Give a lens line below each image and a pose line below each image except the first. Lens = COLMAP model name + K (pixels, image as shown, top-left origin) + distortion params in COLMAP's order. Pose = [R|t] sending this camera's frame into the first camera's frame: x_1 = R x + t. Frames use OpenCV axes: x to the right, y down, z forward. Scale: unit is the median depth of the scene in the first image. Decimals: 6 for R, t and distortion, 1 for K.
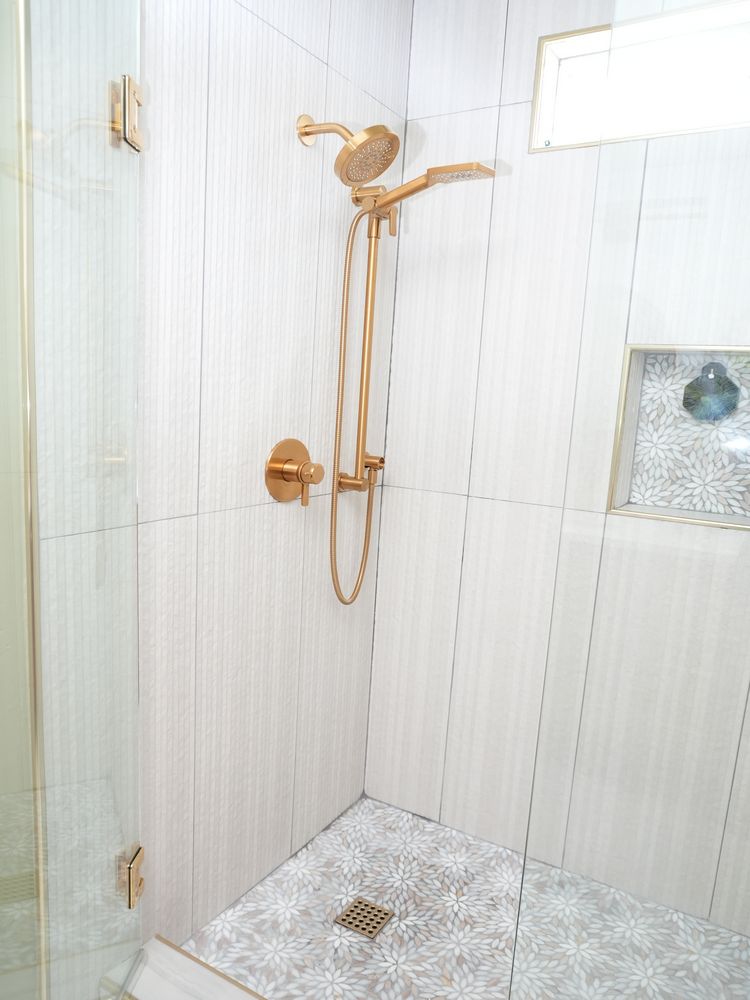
lens RADIAL K [[751.0, 0, 332.5], [0, 751.0, 515.0], [0, 0, 1]] dist [-0.065886, 0.044648]
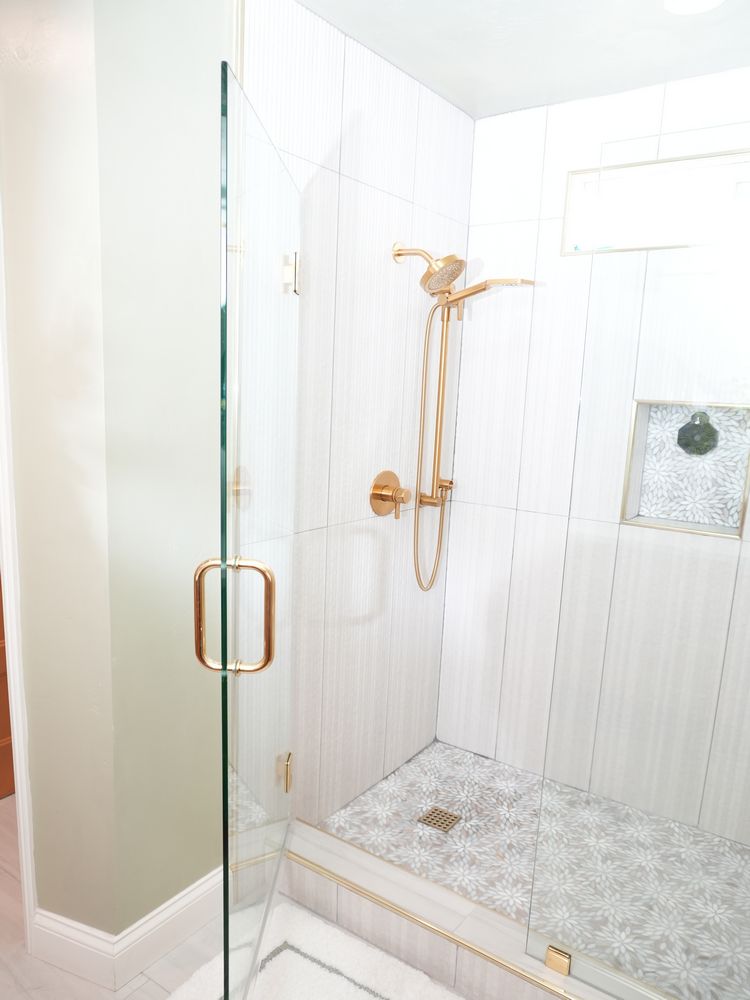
lens RADIAL K [[751.0, 0, 334.7], [0, 751.0, 503.2], [0, 0, 1]] dist [-0.065886, 0.044648]
pose [[0.997616, -0.001425, -0.068994, -0.053968], [0.000818, 0.999961, -0.008837, -0.028055], [0.069004, 0.008759, 0.997578, -0.380993]]
